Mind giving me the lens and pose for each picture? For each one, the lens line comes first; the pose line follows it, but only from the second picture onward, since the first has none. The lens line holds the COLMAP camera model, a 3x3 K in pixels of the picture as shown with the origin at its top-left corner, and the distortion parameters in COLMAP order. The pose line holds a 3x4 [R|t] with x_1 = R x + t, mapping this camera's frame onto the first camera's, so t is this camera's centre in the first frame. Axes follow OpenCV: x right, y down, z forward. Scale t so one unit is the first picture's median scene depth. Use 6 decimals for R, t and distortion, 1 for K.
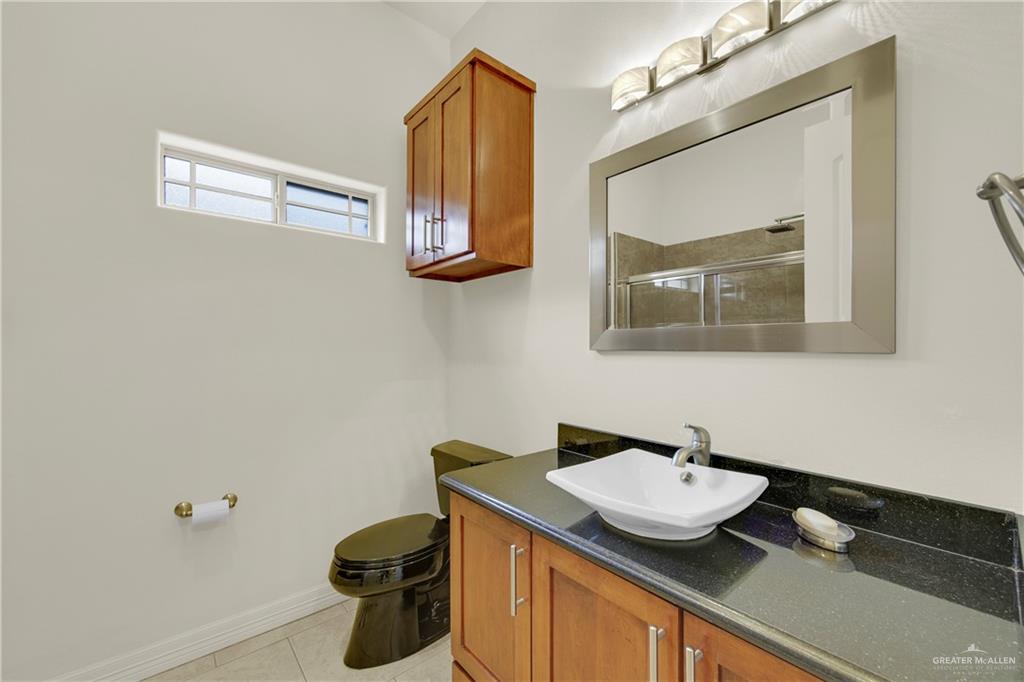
lens RADIAL K [[416.4, 0, 512.0], [0, 416.4, 341.0], [0, 0, 1]] dist [-0.000070, 0.000000]
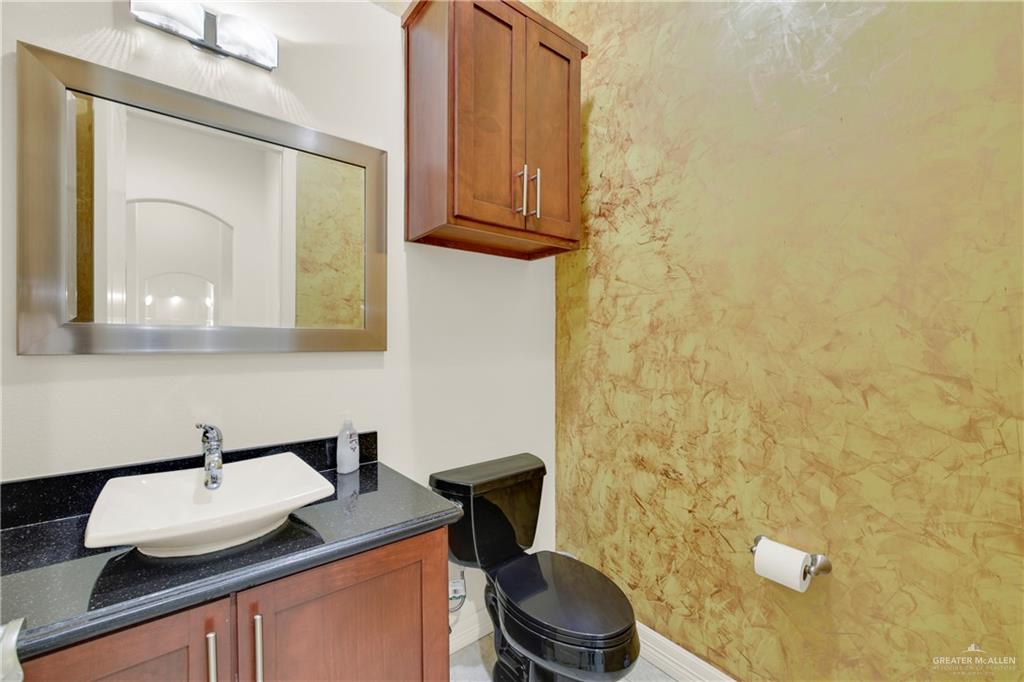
lens RADIAL K [[416.4, 0, 512.0], [0, 416.4, 341.0], [0, 0, 1]] dist [-0.000070, 0.000000]
pose [[0.012642, -0.003220, 0.999915, -0.493380], [-0.007816, 0.999964, 0.003319, 0.004951], [-0.999890, -0.007858, 0.012616, 0.296348]]
